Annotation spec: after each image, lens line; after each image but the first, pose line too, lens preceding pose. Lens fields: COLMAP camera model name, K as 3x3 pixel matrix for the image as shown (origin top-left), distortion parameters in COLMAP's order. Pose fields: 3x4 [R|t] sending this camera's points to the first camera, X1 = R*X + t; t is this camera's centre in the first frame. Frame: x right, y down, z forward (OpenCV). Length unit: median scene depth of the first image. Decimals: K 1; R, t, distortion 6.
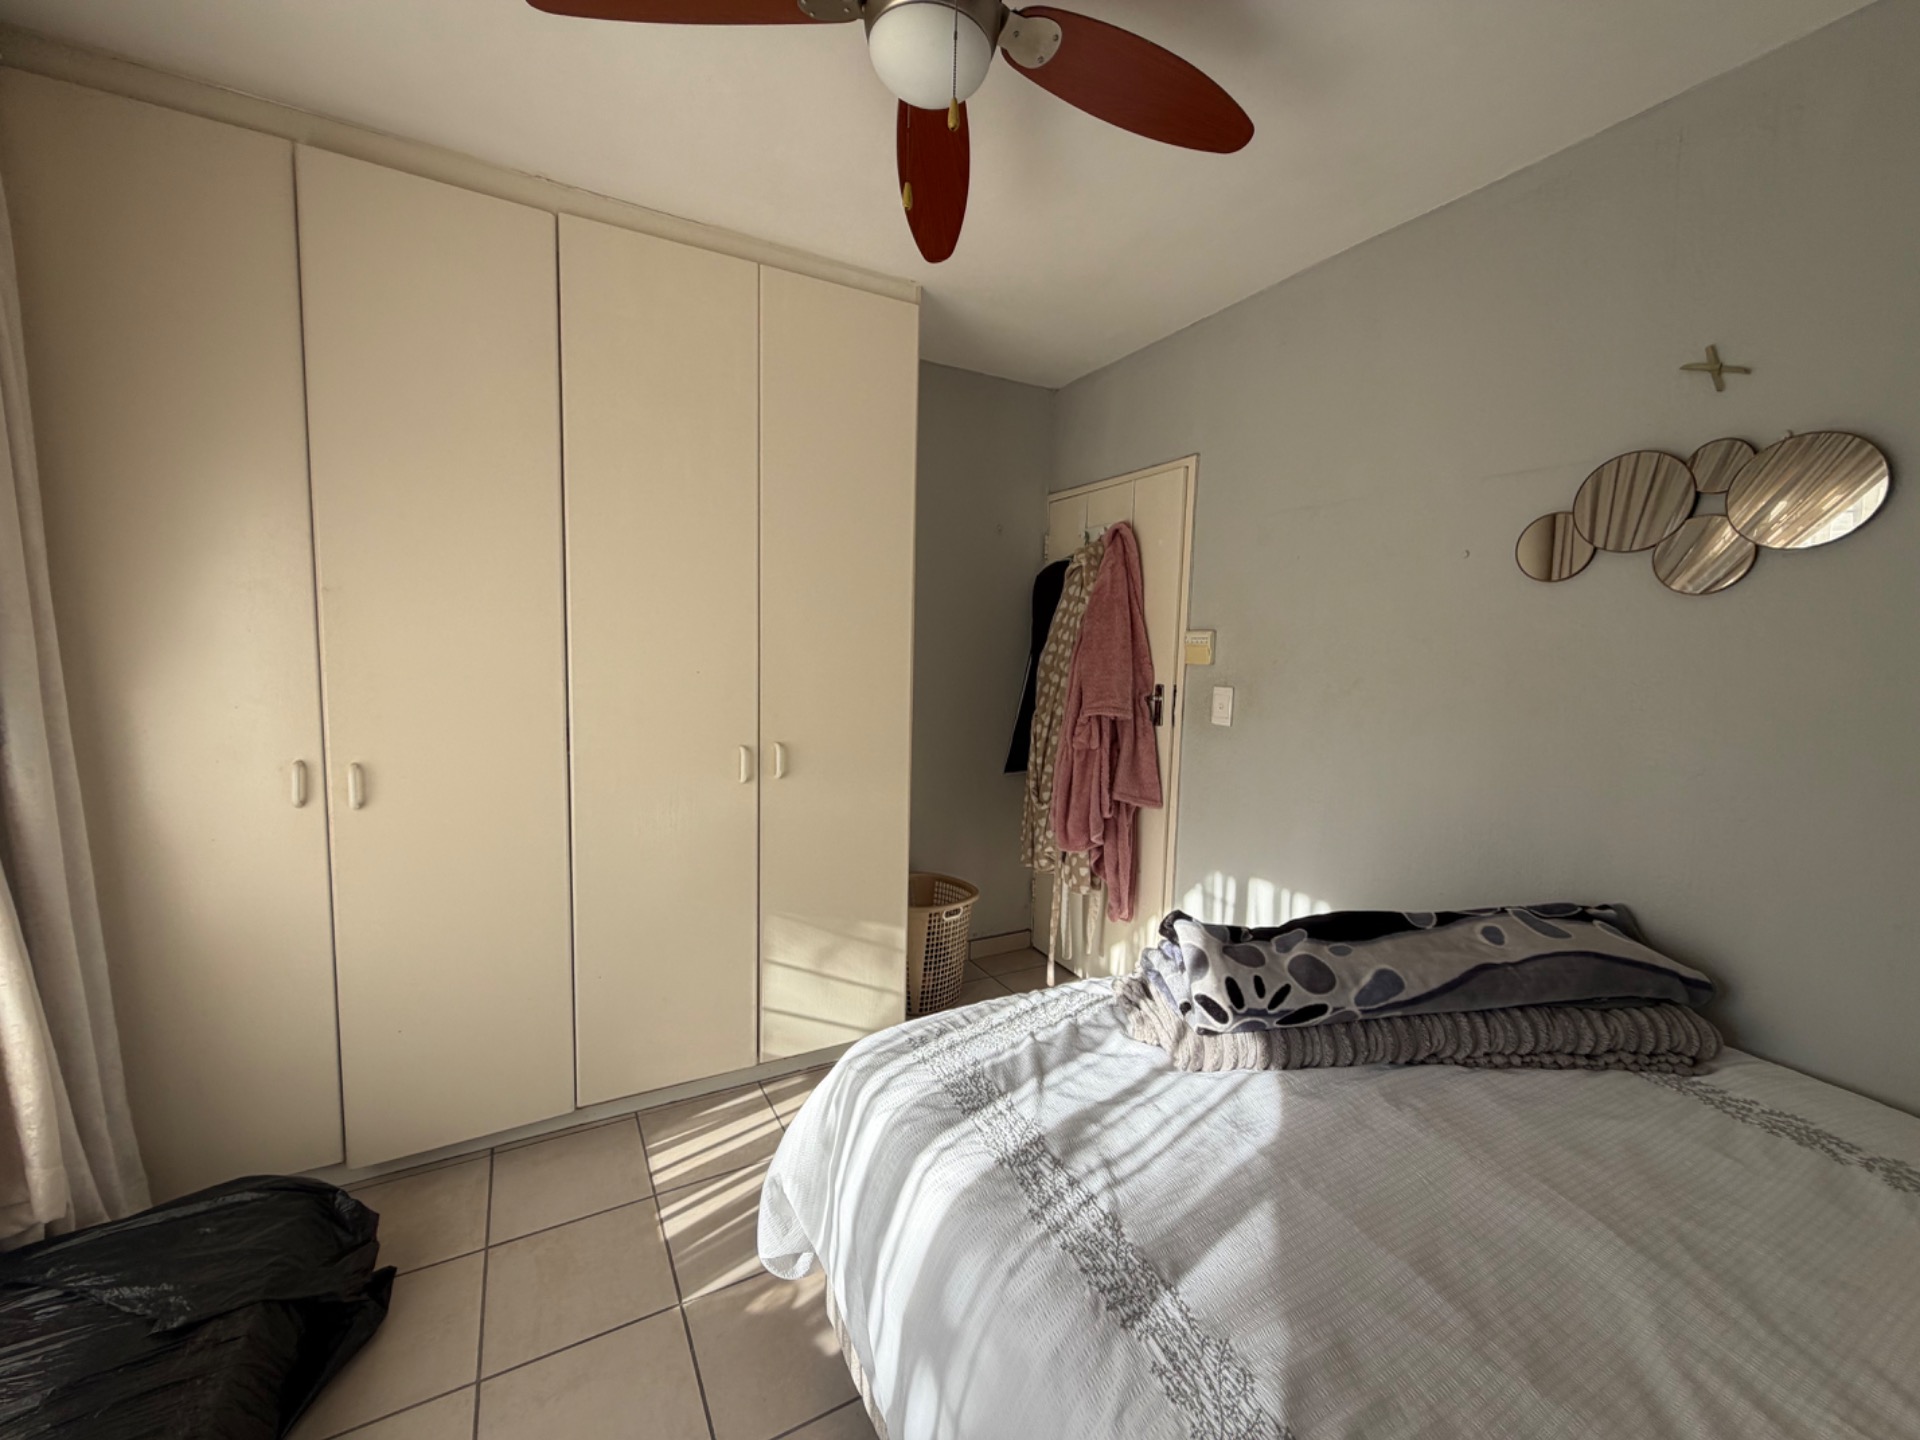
lens RADIAL K [[764.6, 0, 962.1], [0, 764.6, 724.4], [0, 0, 1]] dist [0.000560, -0.000302]
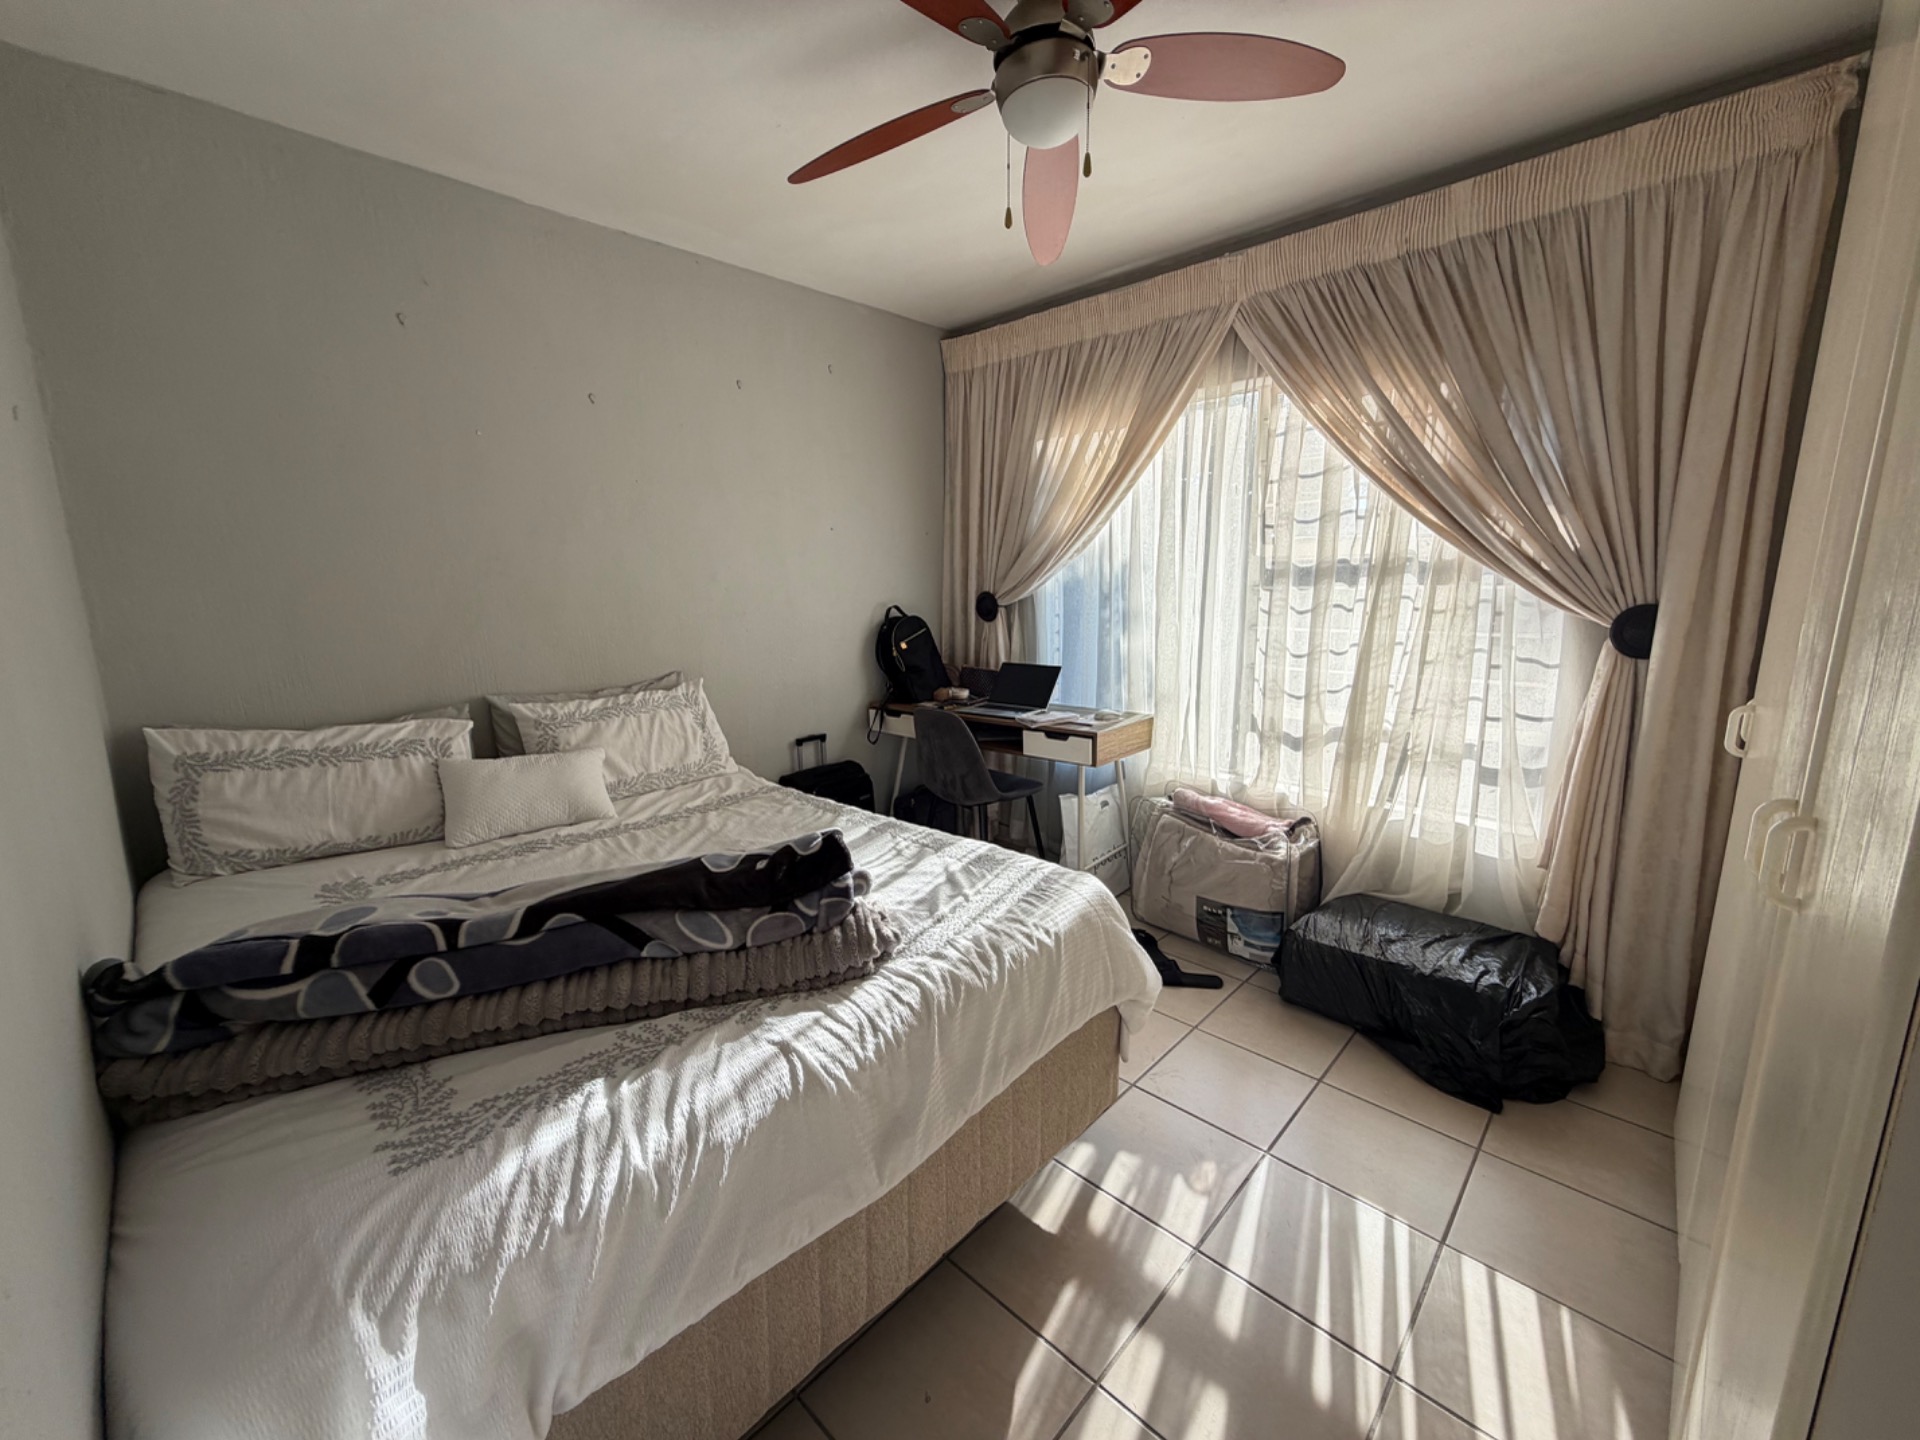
lens RADIAL K [[764.6, 0, 958.1], [0, 764.6, 717.3], [0, 0, 1]] dist [0.000560, -0.000302]
pose [[-0.955931, 0.036369, -0.291329, 0.471829], [-0.048195, 0.959396, 0.277914, -0.200142], [0.289607, 0.279707, -0.915364, 2.153700]]
